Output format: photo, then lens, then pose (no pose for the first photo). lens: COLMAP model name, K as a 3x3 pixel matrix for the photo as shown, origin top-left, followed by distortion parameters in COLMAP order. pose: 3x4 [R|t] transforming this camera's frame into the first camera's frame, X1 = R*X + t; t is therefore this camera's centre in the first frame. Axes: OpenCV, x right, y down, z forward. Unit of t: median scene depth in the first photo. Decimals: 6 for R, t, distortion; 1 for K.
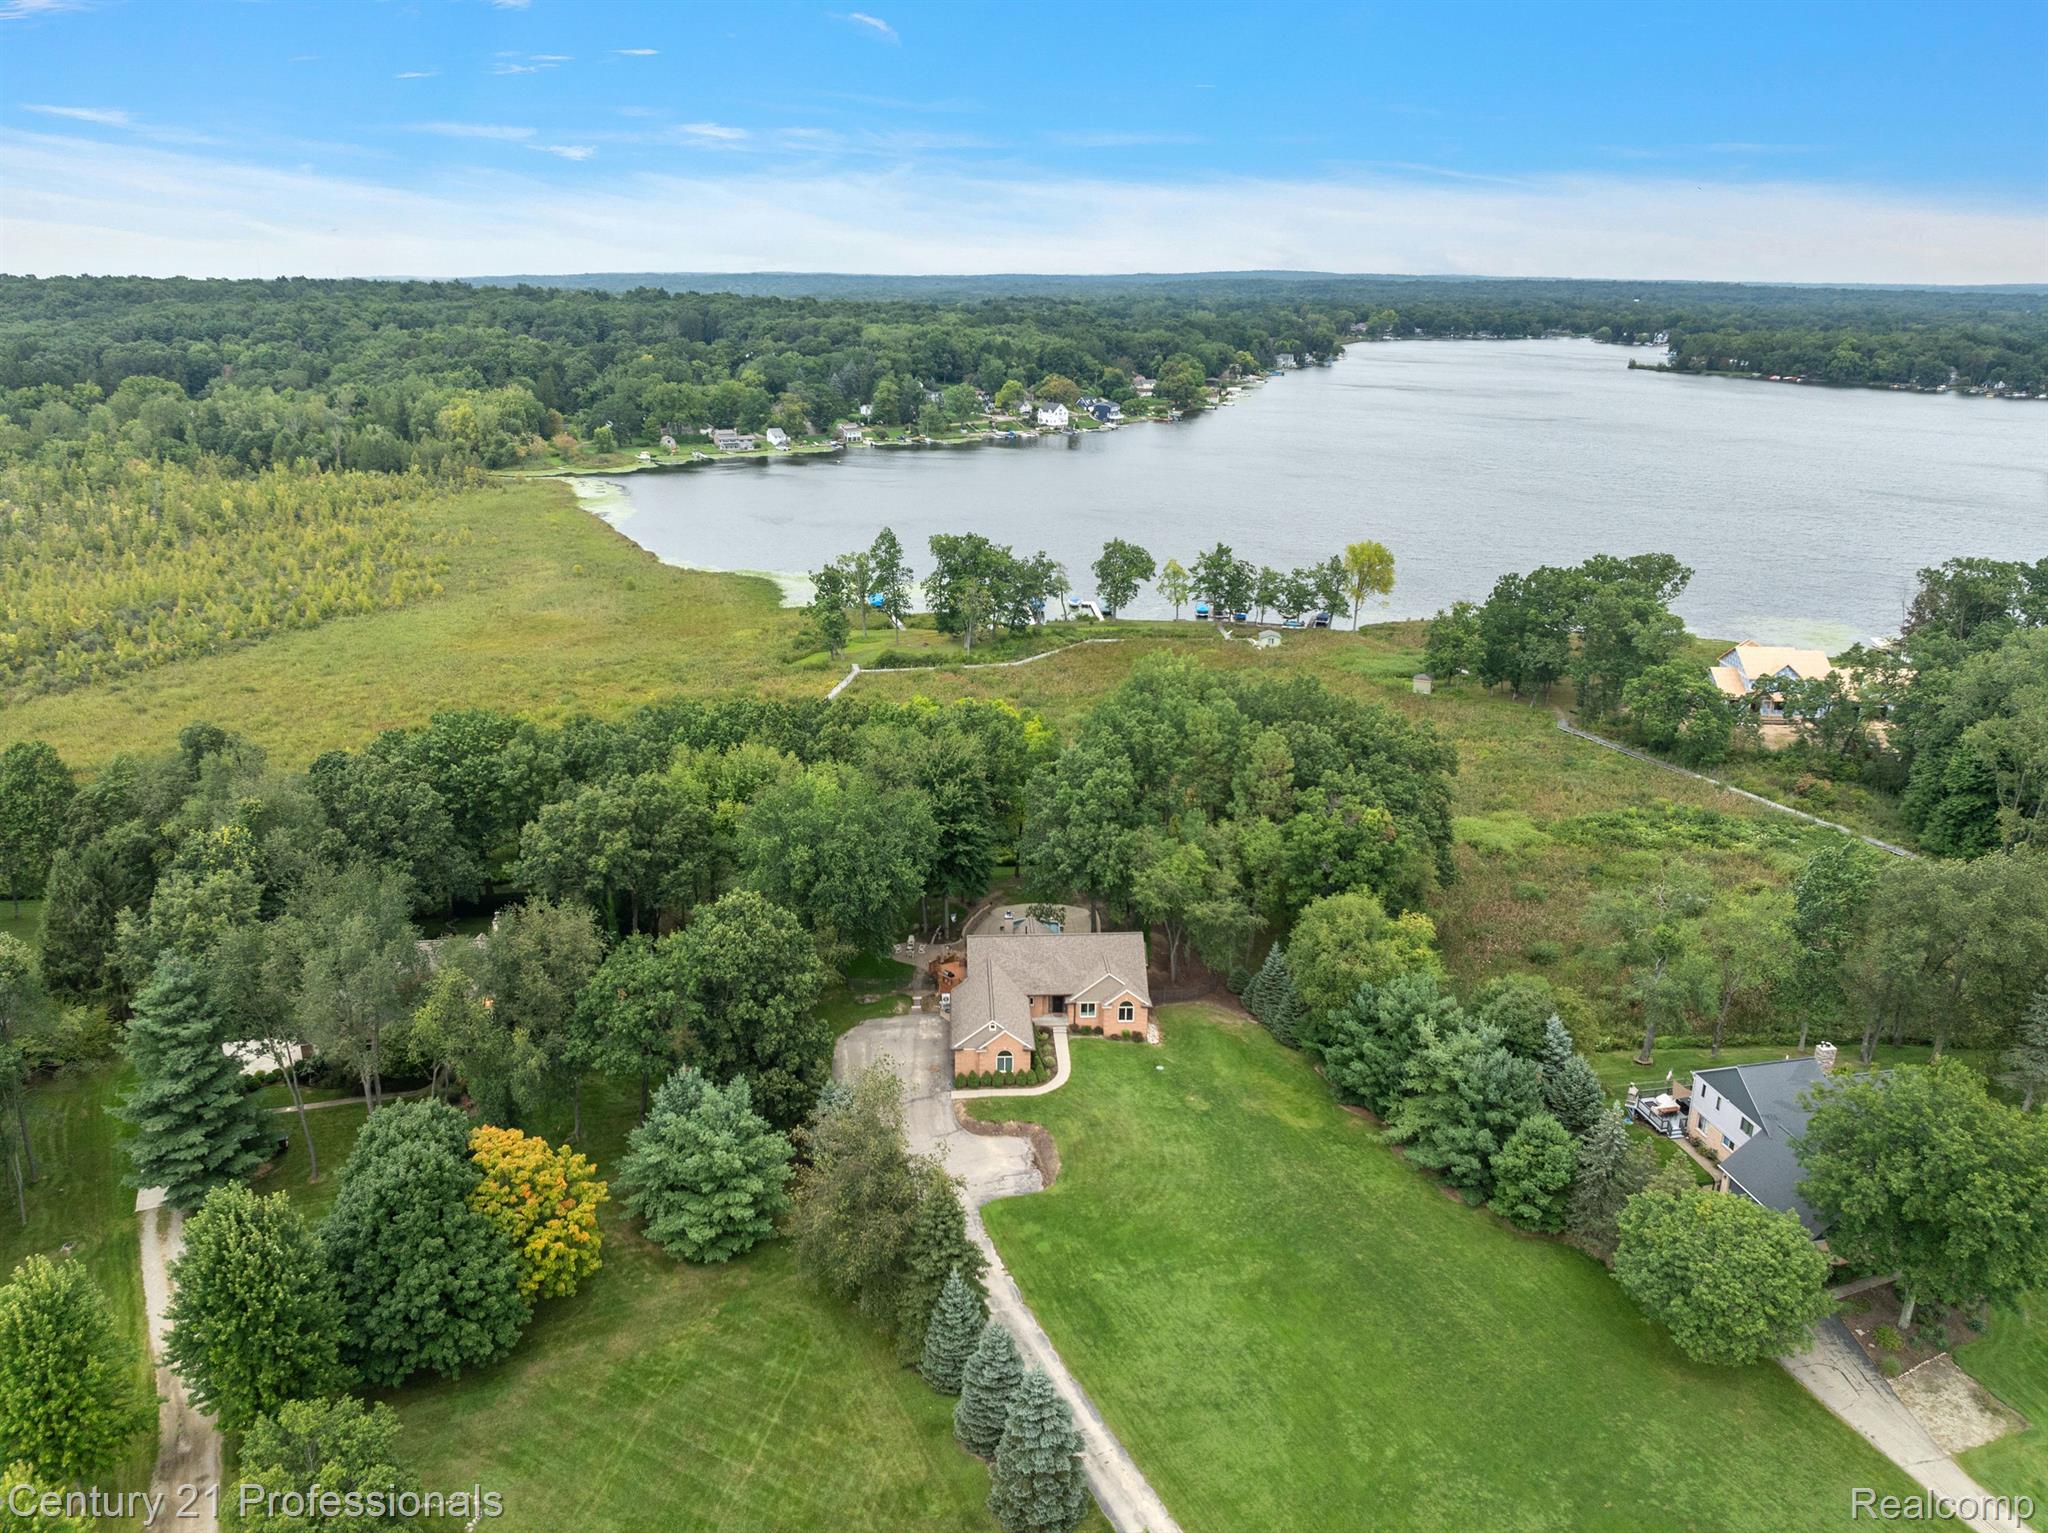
lens RADIAL K [[1508.1, 0, 1024.0], [0, 1508.1, 766.5], [0, 0, 1]] dist [-0.038818, -0.007665]
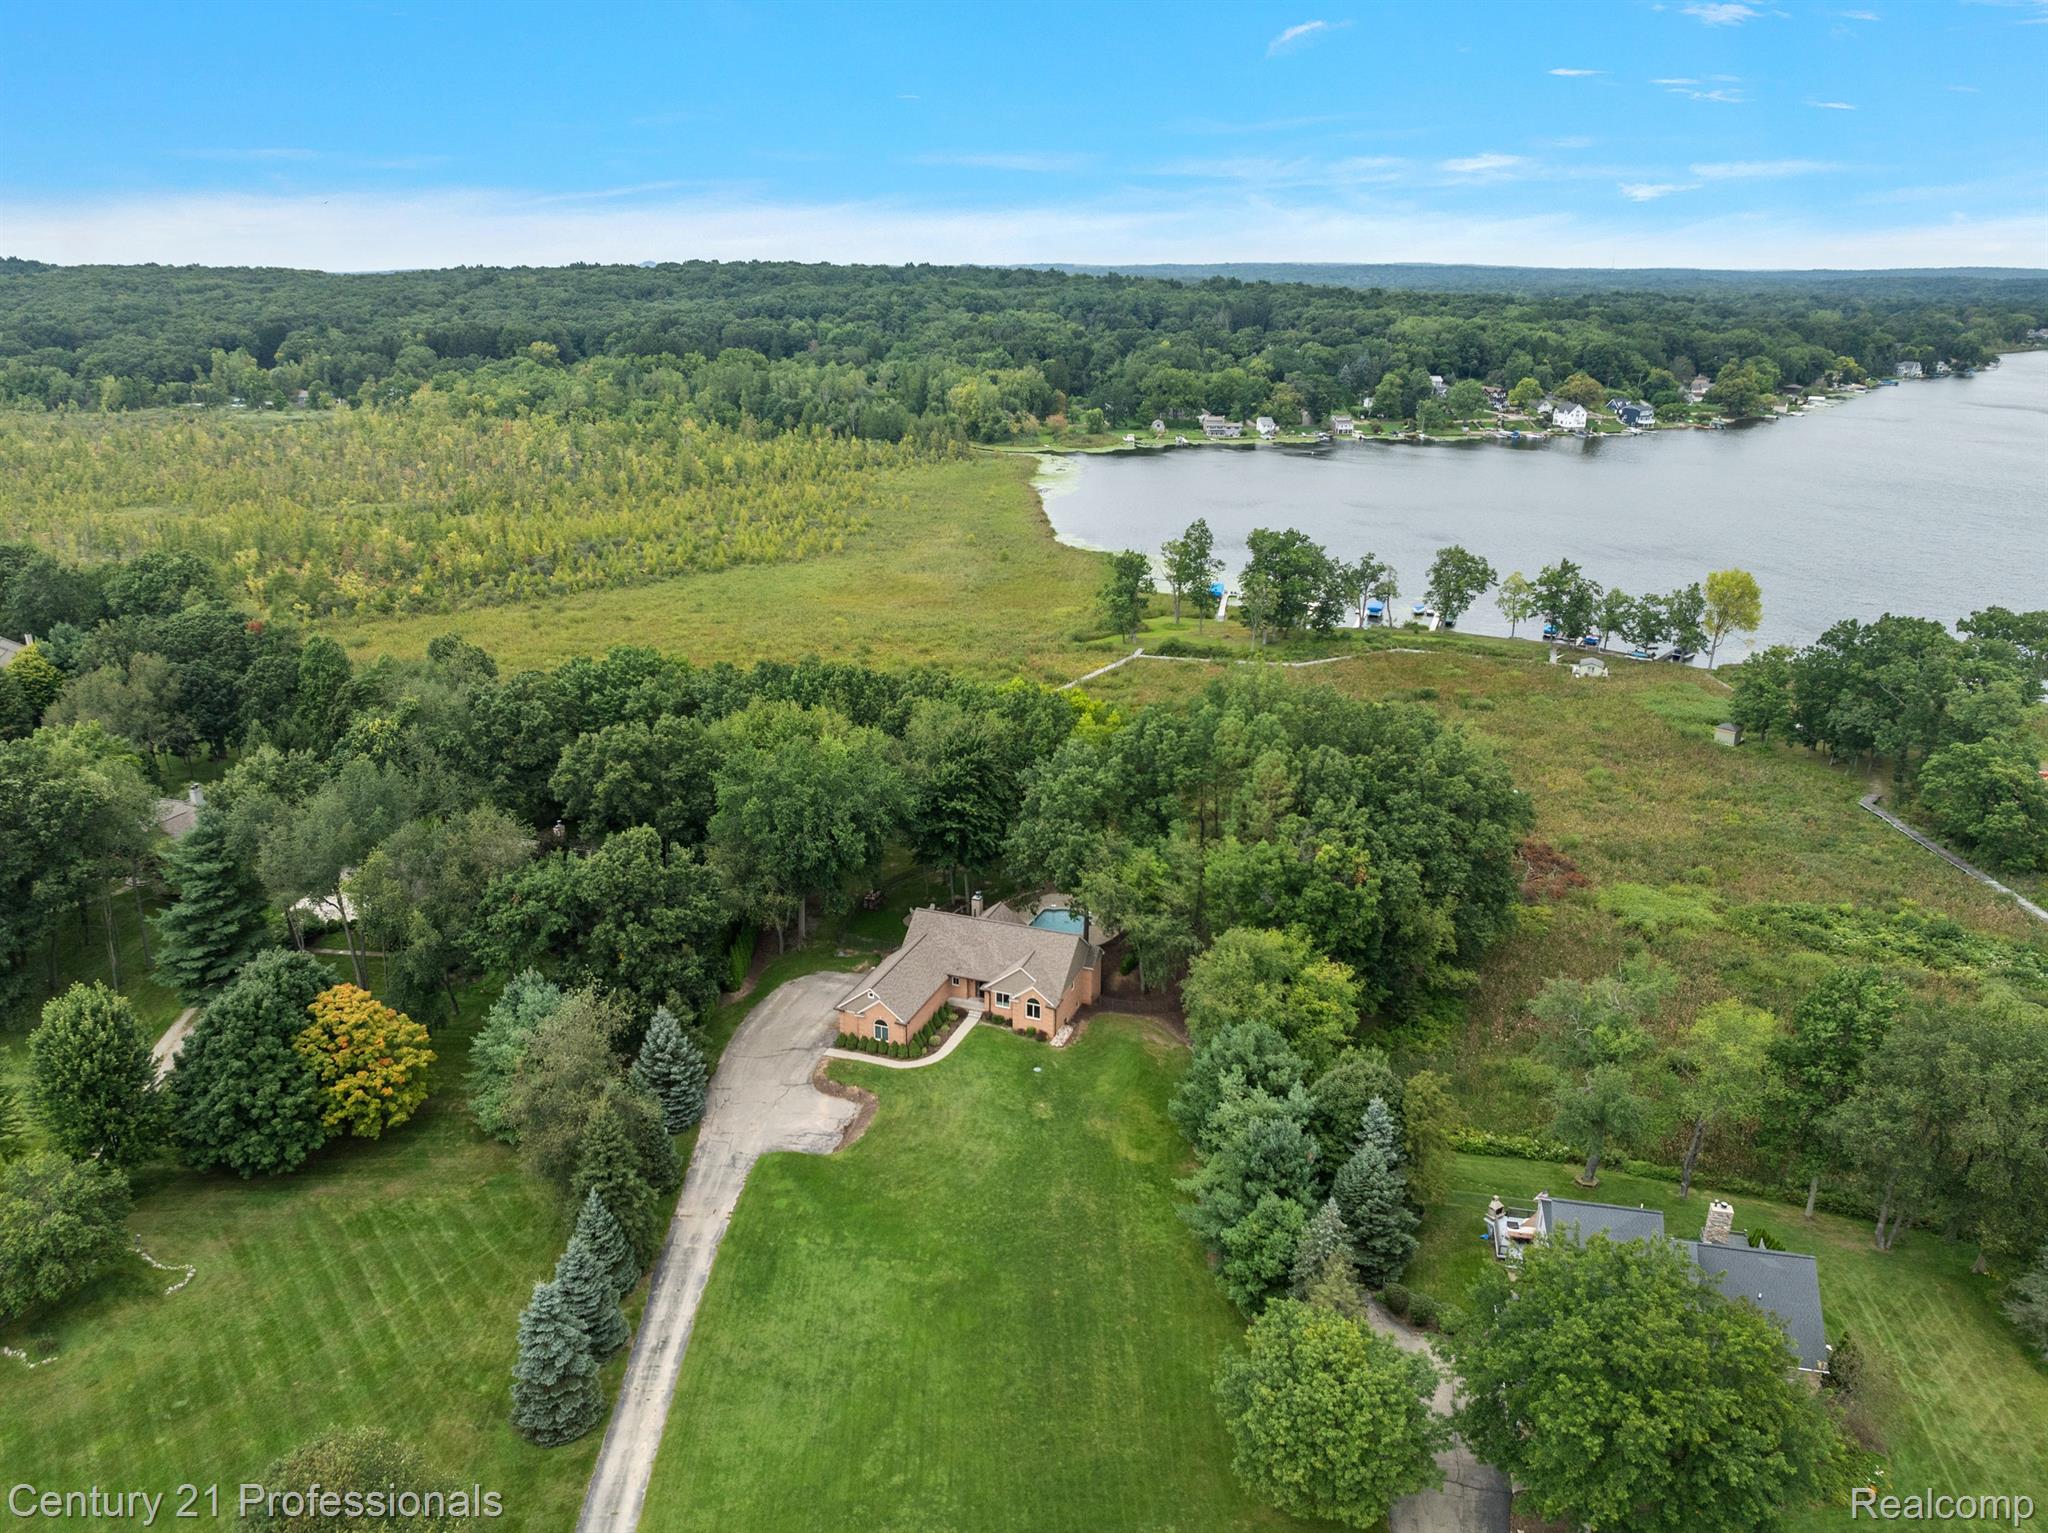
lens RADIAL K [[1484.0, 0, 1010.8], [0, 1484.0, 761.1], [0, 0, 1]] dist [-0.041647, -0.006362]
pose [[0.914101, 0.126858, -0.385133, 0.179762], [-0.123993, 0.991755, 0.032377, -0.012670], [0.386064, 0.018158, 0.922293, 0.039759]]
